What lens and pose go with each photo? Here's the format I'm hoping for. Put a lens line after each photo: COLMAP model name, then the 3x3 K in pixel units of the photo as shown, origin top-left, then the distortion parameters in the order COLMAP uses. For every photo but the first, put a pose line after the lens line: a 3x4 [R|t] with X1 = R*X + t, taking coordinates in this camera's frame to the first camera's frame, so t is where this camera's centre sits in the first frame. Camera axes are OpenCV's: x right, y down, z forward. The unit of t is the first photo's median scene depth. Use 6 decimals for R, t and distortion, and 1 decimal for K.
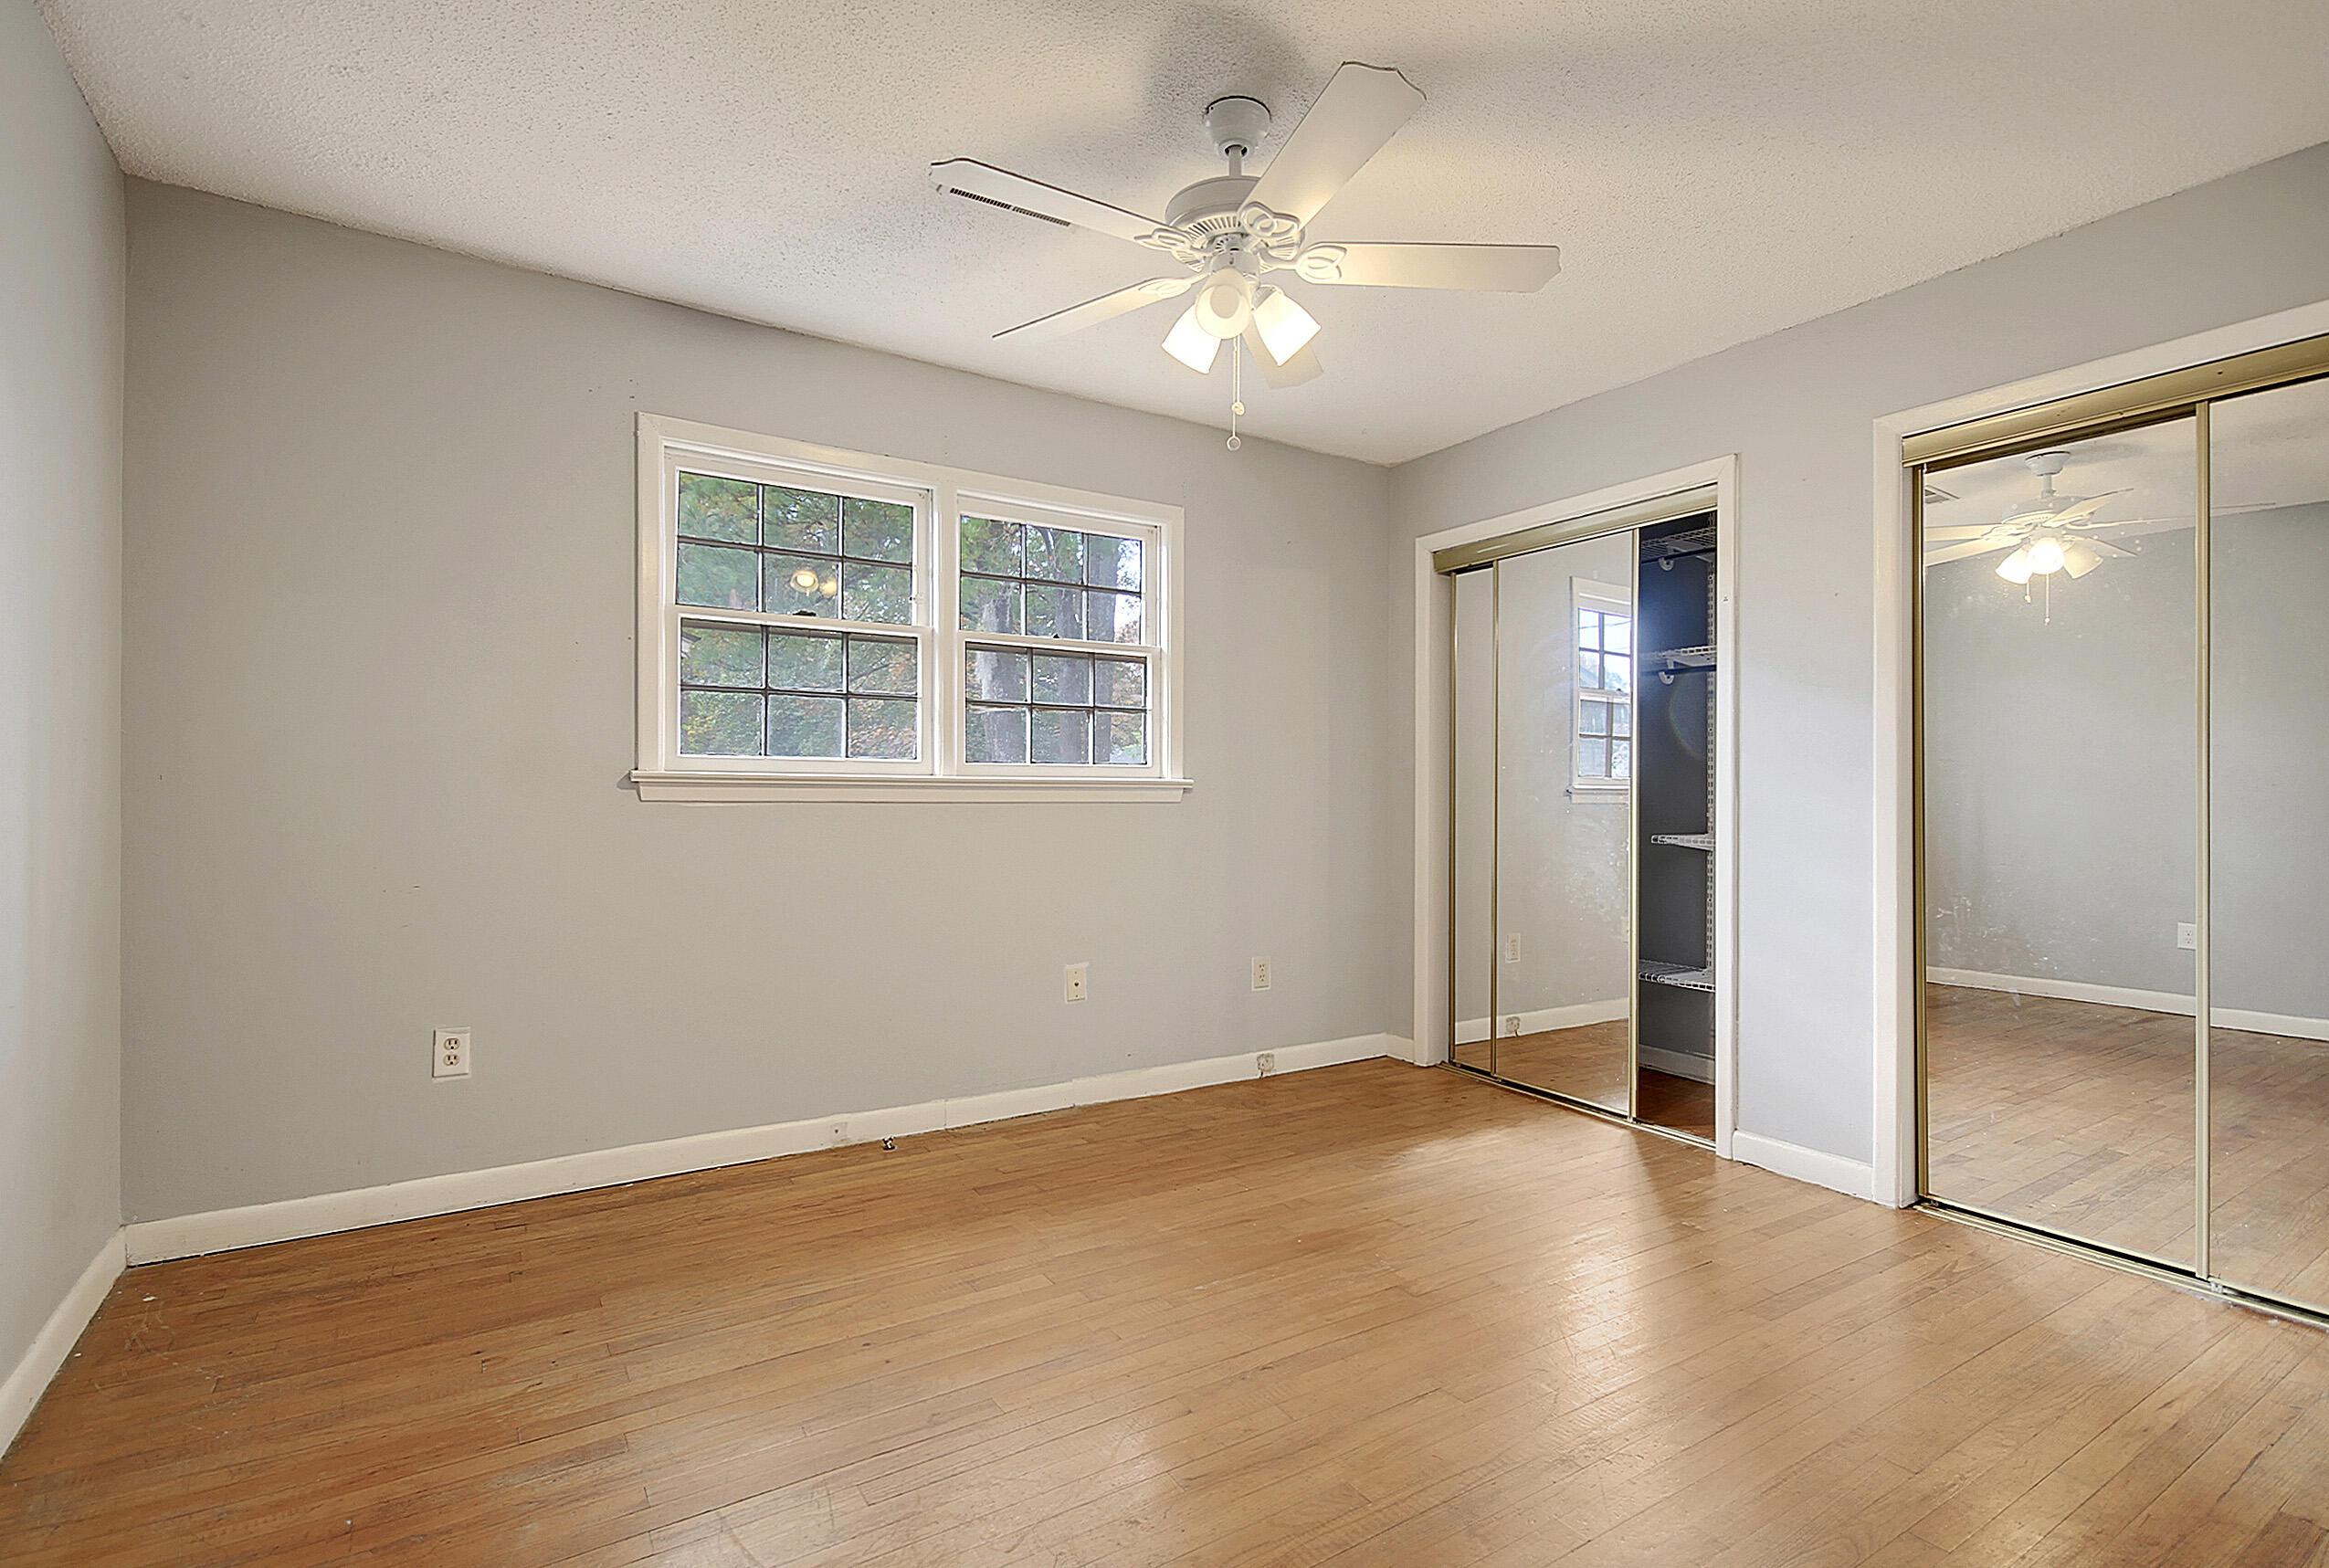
lens RADIAL K [[1091.3, 0, 1164.3], [0, 1091.3, 796.2], [0, 0, 1]] dist [0.002665, -0.000690]
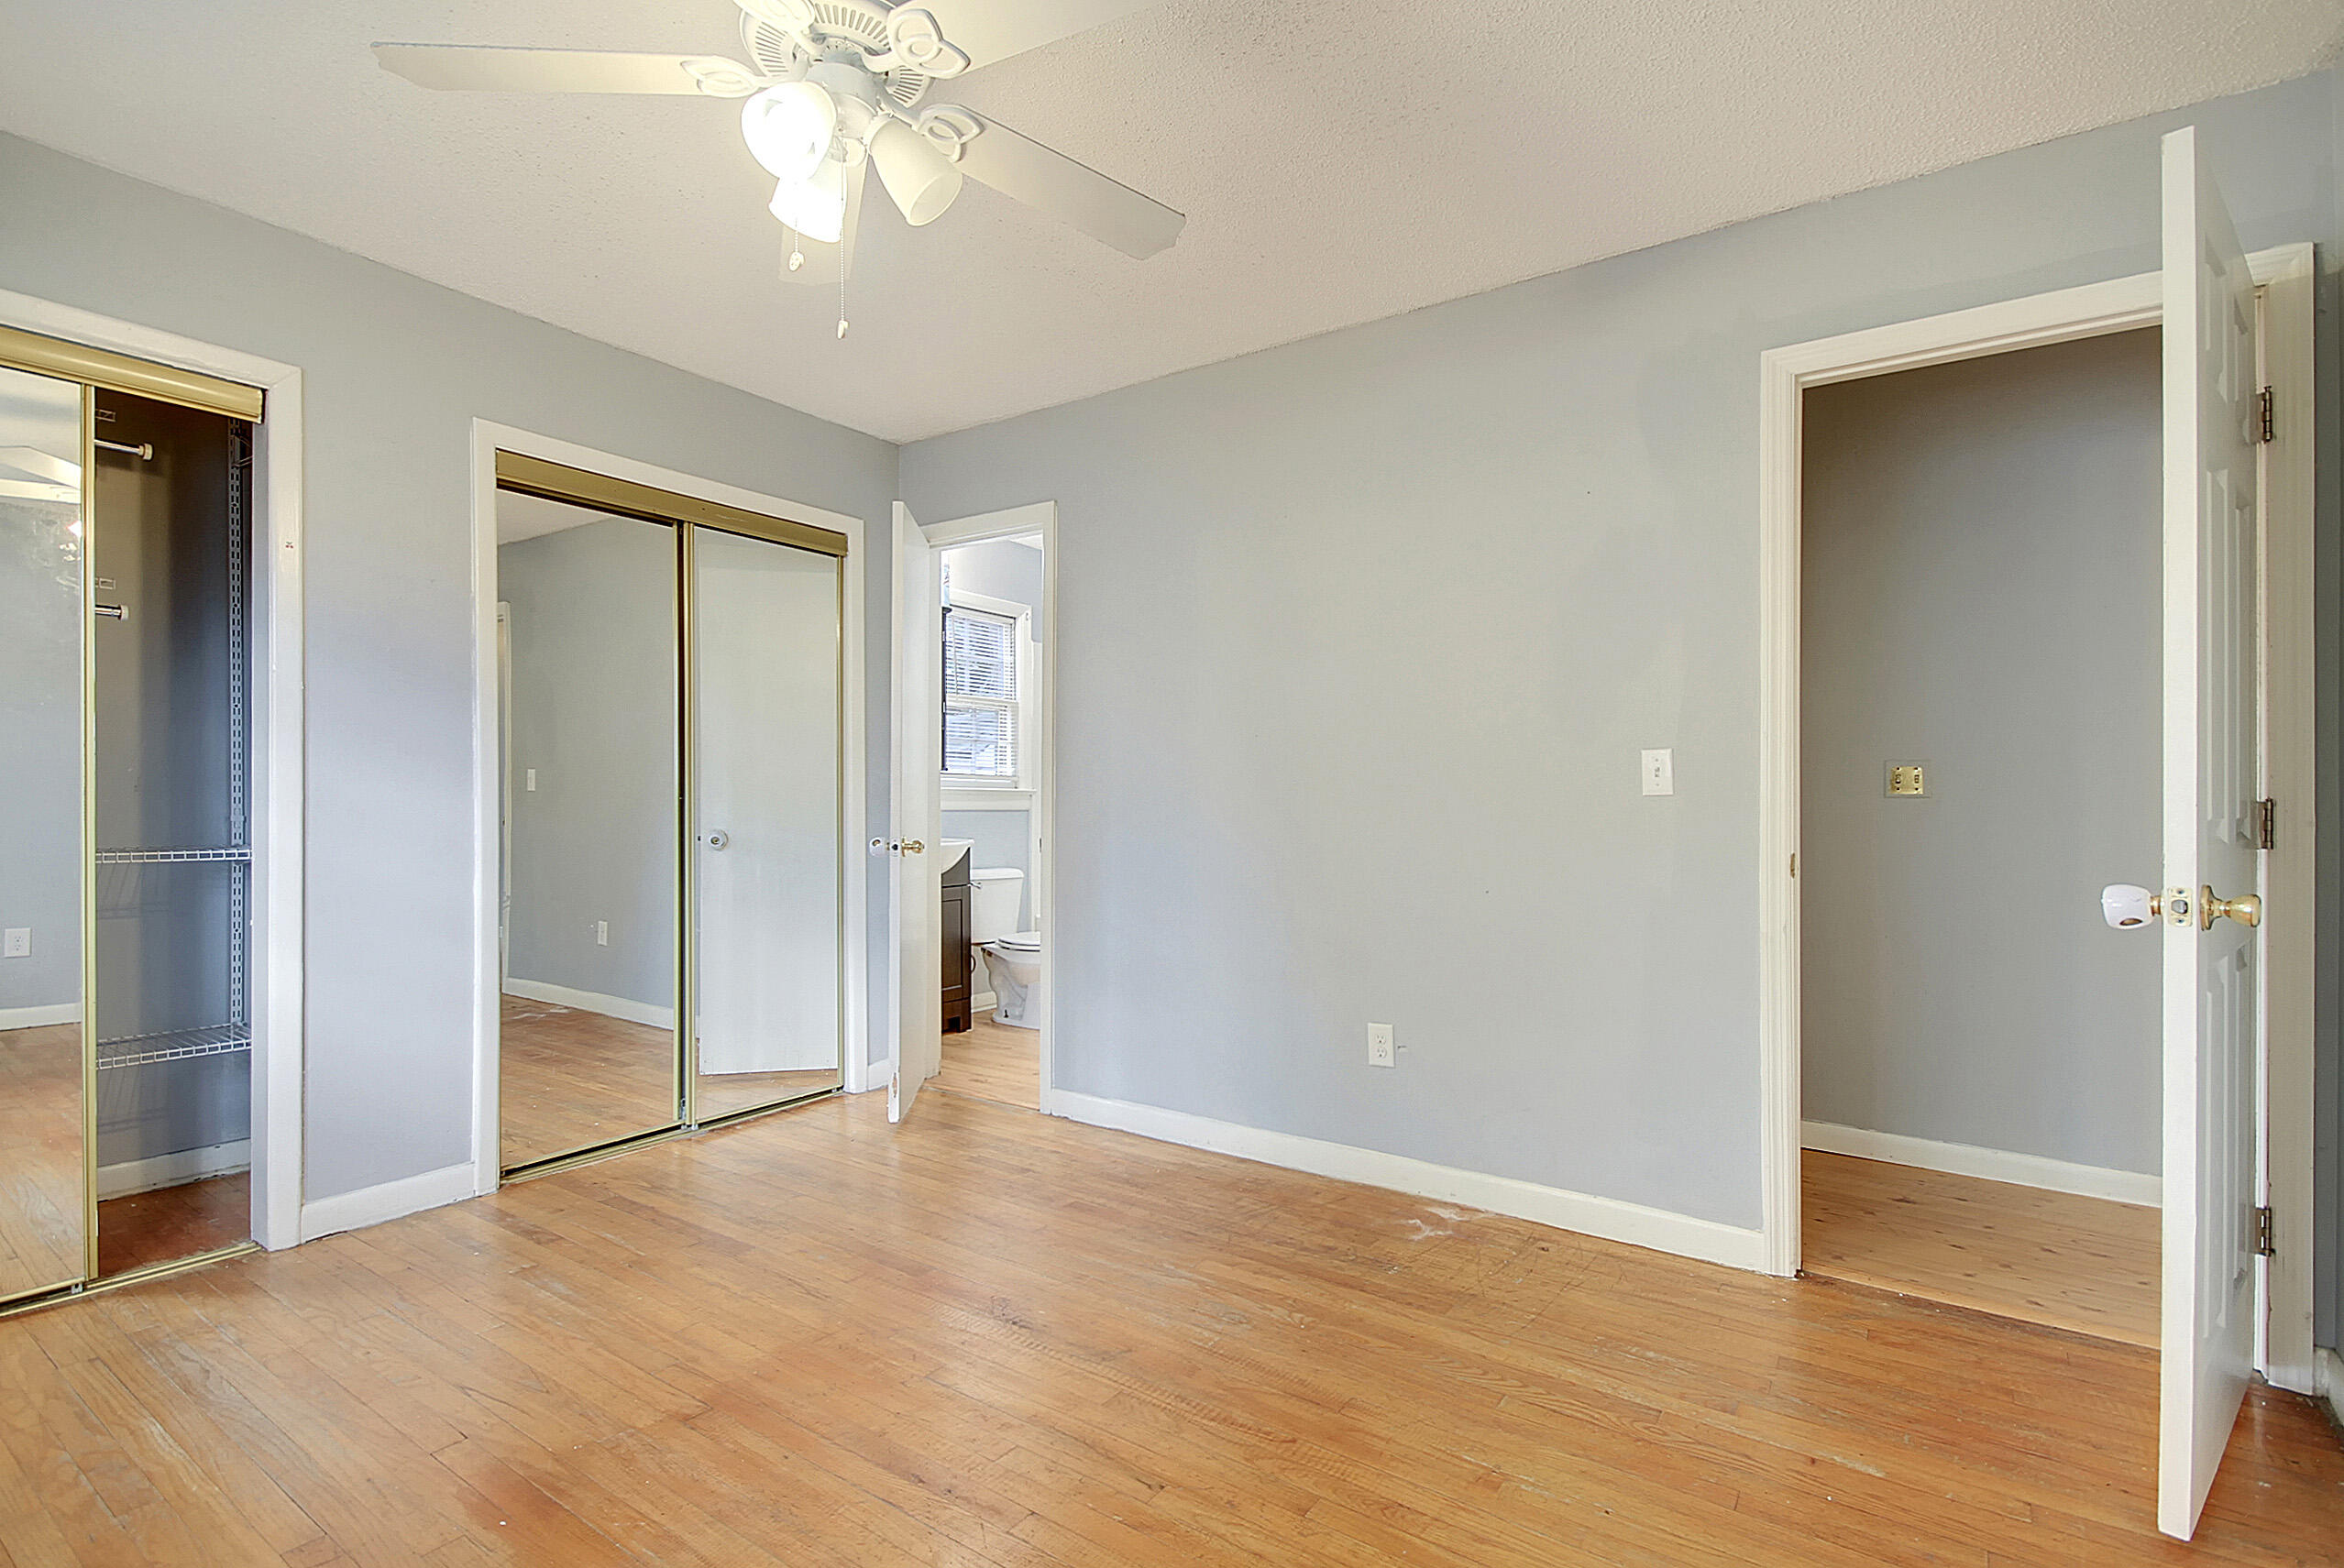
lens RADIAL K [[1098.2, 0, 1167.9], [0, 1098.2, 798.2], [0, 0, 1]] dist [0.002665, -0.000690]
pose [[-0.392877, -0.005244, 0.919576, -0.530746], [-0.004702, 0.999982, 0.003694, -0.002815], [-0.919579, -0.002872, -0.392894, 0.811752]]
